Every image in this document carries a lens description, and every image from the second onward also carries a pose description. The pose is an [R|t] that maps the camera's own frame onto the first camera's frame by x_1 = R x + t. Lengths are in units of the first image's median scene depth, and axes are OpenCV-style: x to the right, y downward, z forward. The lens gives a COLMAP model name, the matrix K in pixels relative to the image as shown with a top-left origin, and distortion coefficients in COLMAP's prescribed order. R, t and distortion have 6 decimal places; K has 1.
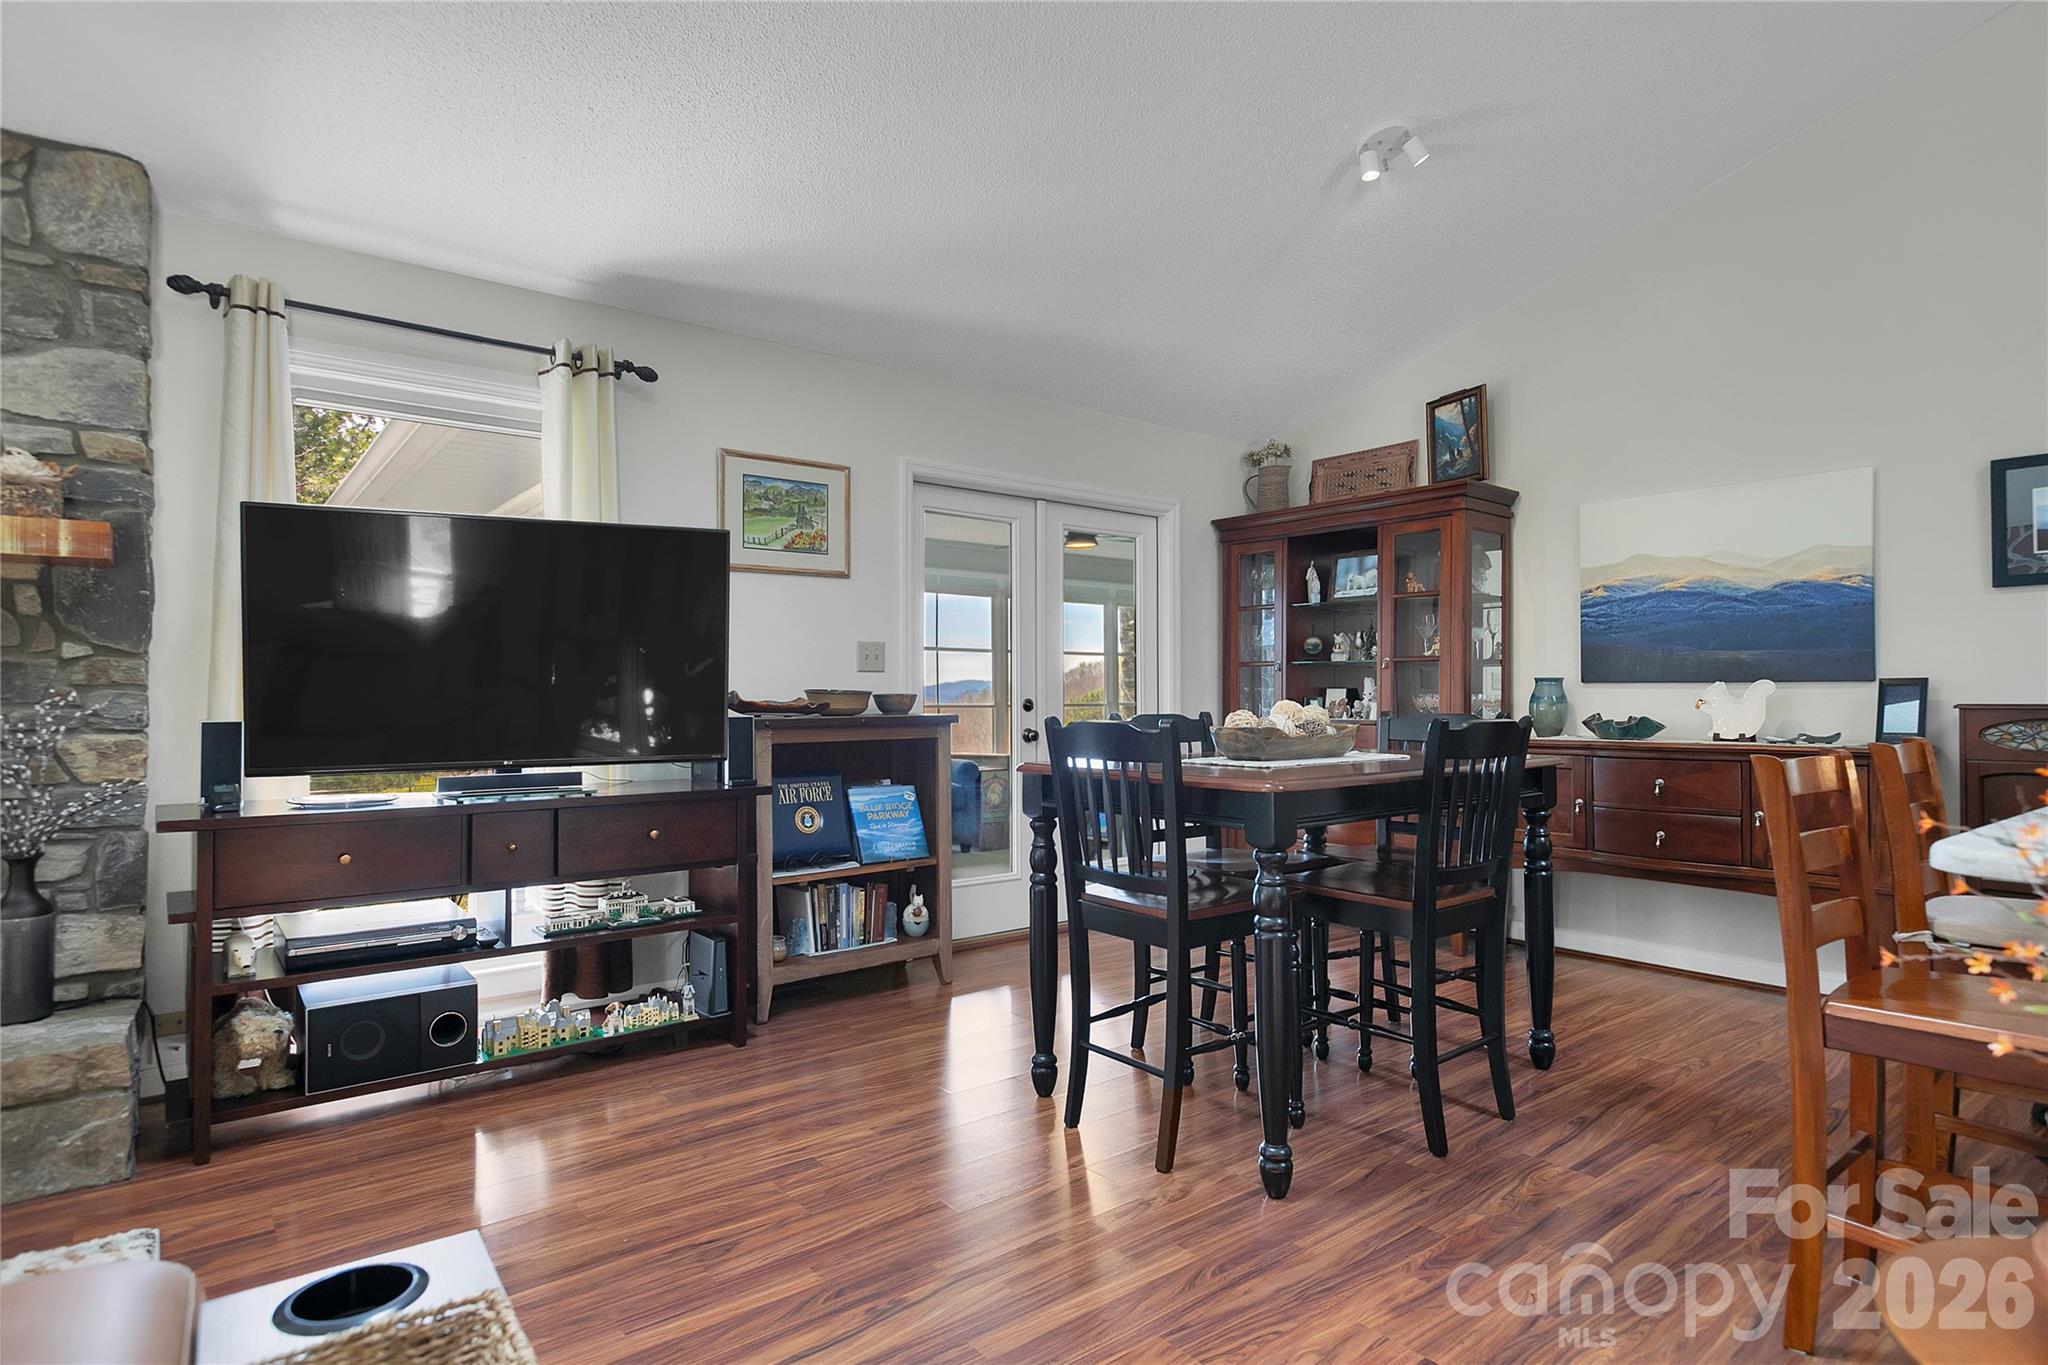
lens RADIAL K [[1060.0, 0, 1013.2], [0, 1060.0, 676.1], [0, 0, 1]] dist [0.003251, 0.001592]
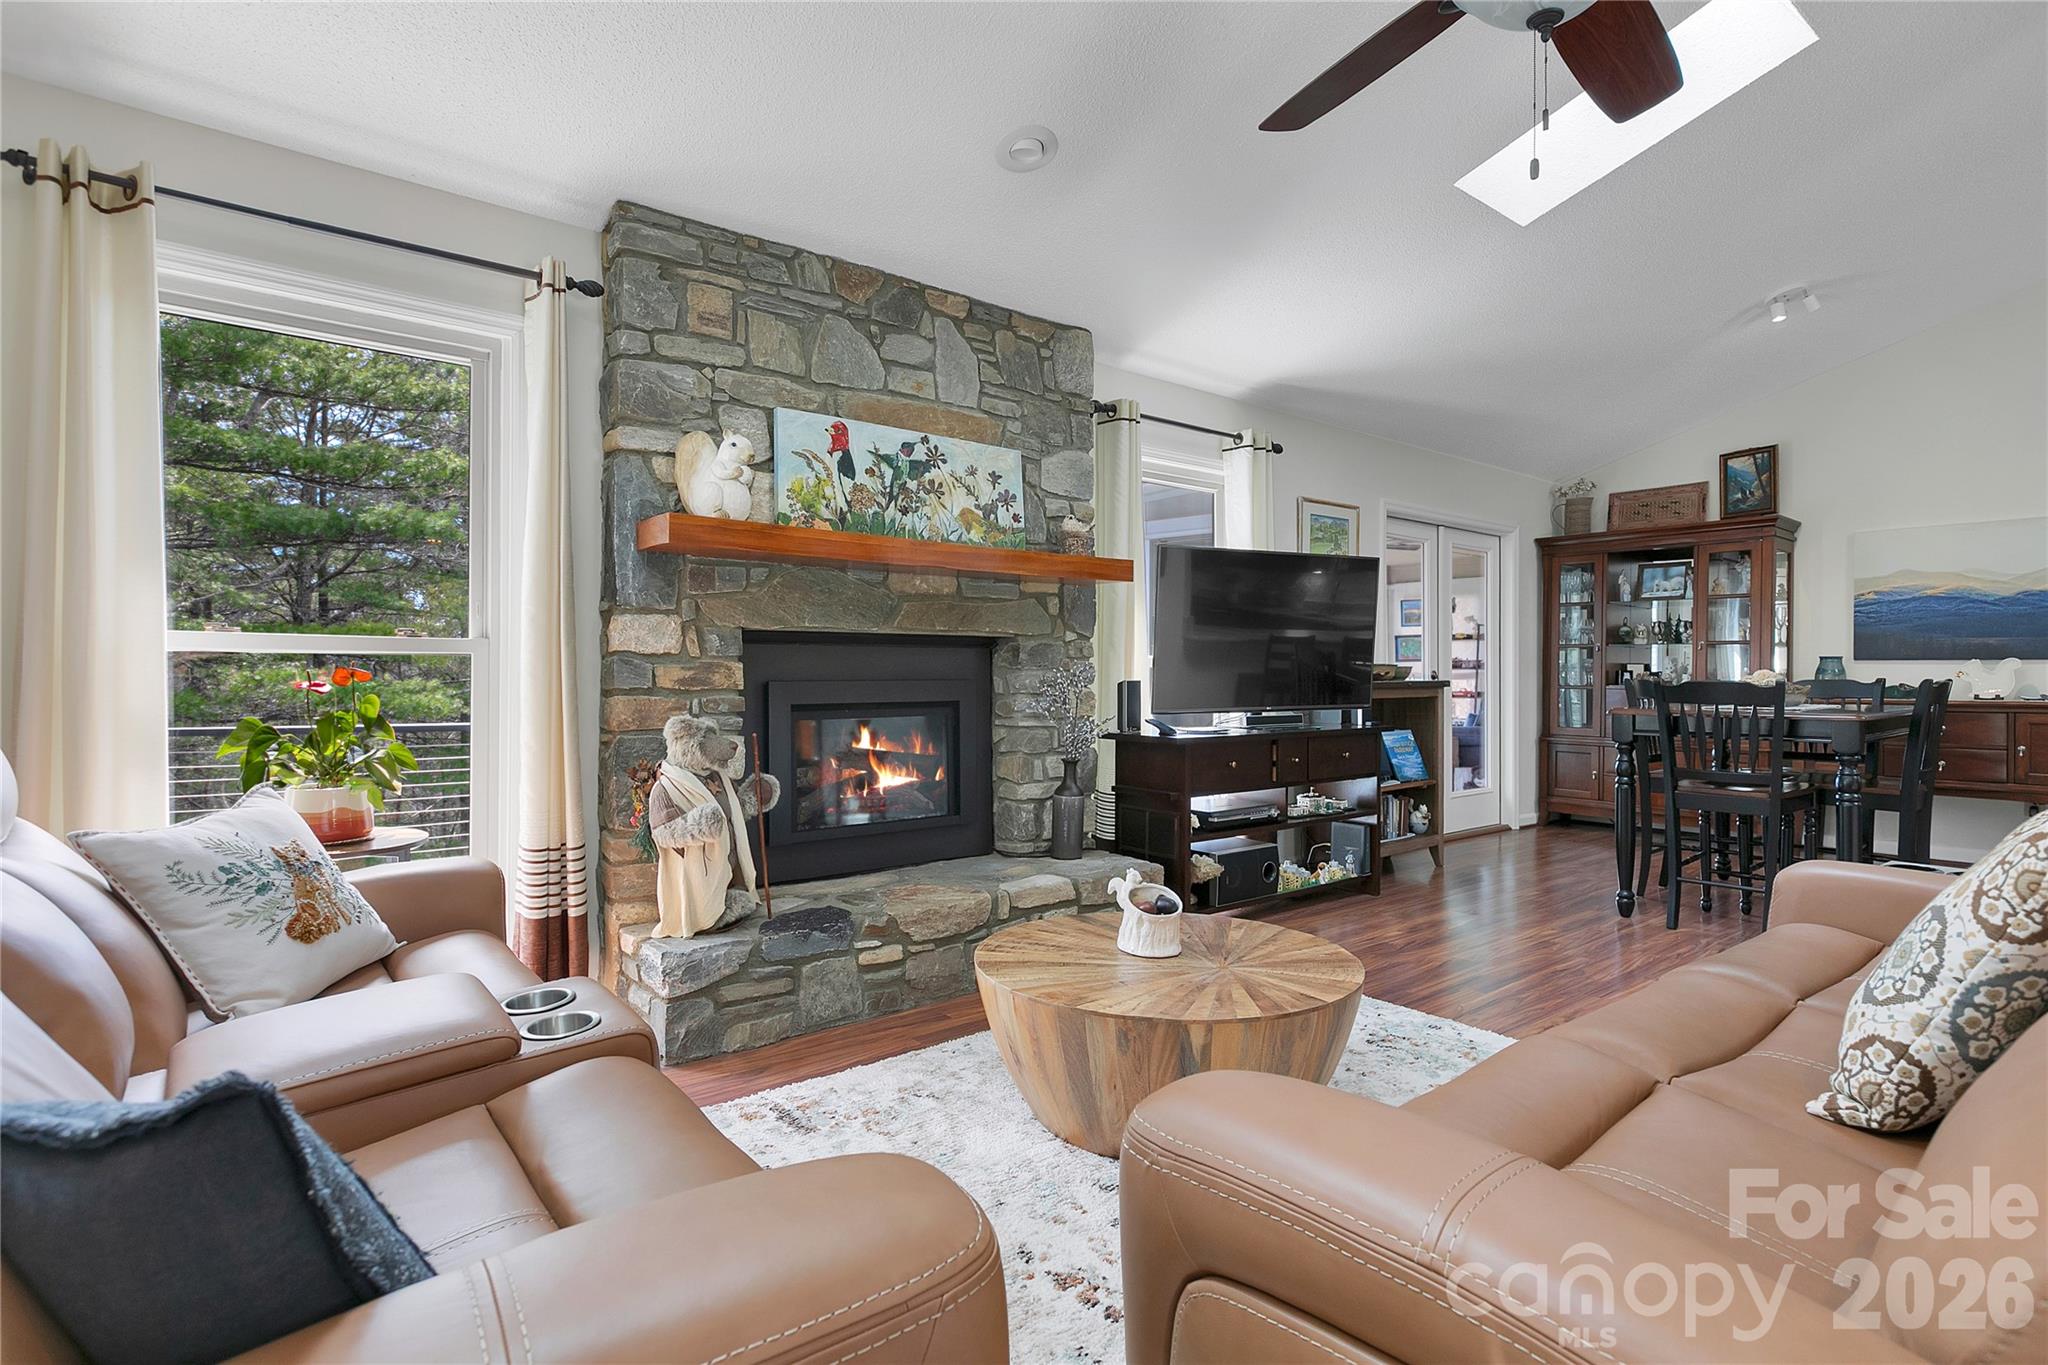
lens RADIAL K [[988.9, 0, 1021.1], [0, 988.9, 669.1], [0, 0, 1]] dist [-0.001995, 0.000281]
pose [[0.999993, 0.002971, -0.002061, -0.614719], [-0.002942, 0.999904, 0.013574, 0.004071], [0.002101, -0.013568, 0.999906, -0.336420]]
